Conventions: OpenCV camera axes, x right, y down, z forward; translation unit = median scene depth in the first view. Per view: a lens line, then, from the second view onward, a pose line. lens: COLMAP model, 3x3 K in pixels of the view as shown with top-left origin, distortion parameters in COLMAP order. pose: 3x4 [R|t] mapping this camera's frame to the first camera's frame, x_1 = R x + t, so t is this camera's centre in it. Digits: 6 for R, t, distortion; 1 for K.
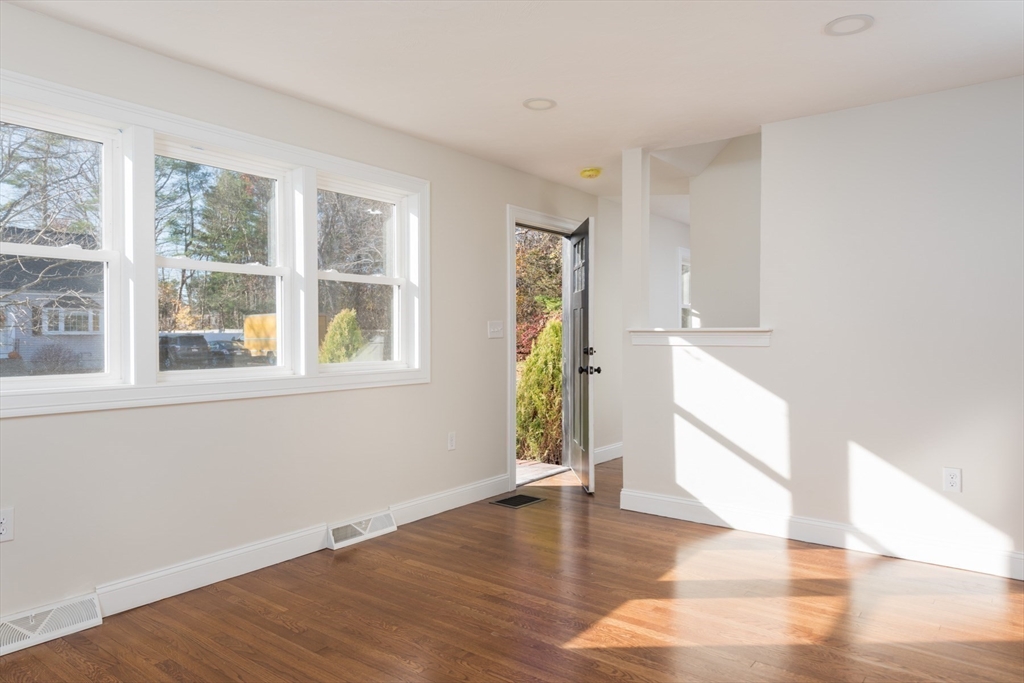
lens RADIAL K [[669.0, 0, 516.2], [0, 669.0, 332.8], [0, 0, 1]] dist [0.013608, -0.001974]
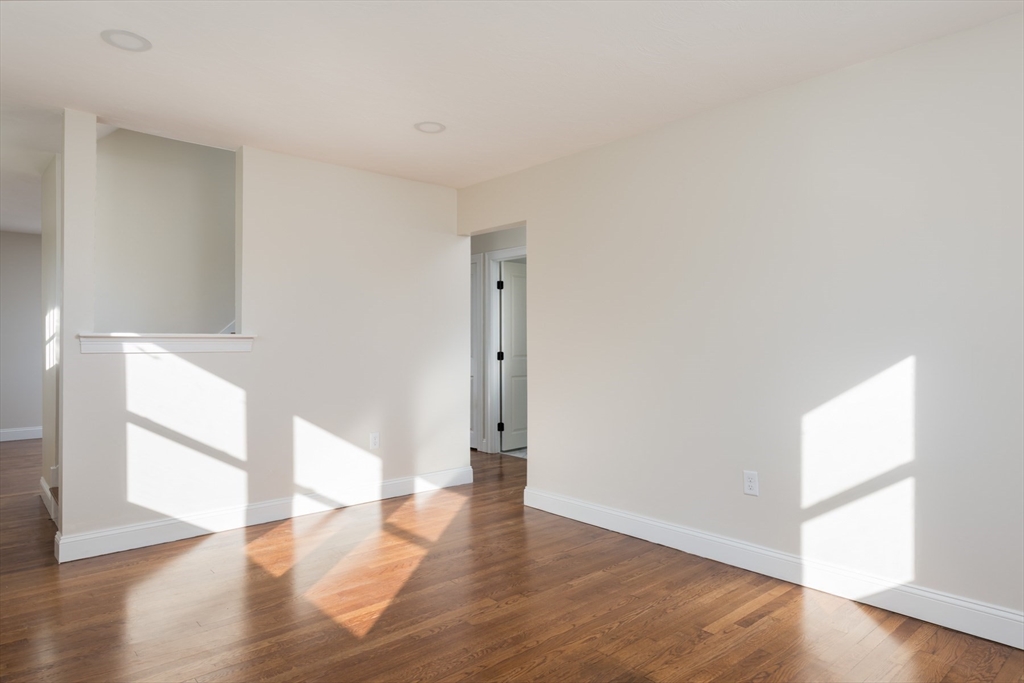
lens RADIAL K [[616.2, 0, 501.6], [0, 616.2, 334.0], [0, 0, 1]] dist [0.014060, -0.000987]
pose [[0.193724, 0.013863, 0.980958, -0.505785], [-0.000521, 0.999901, -0.014027, 0.005314], [-0.981056, 0.002206, 0.193712, 0.388510]]
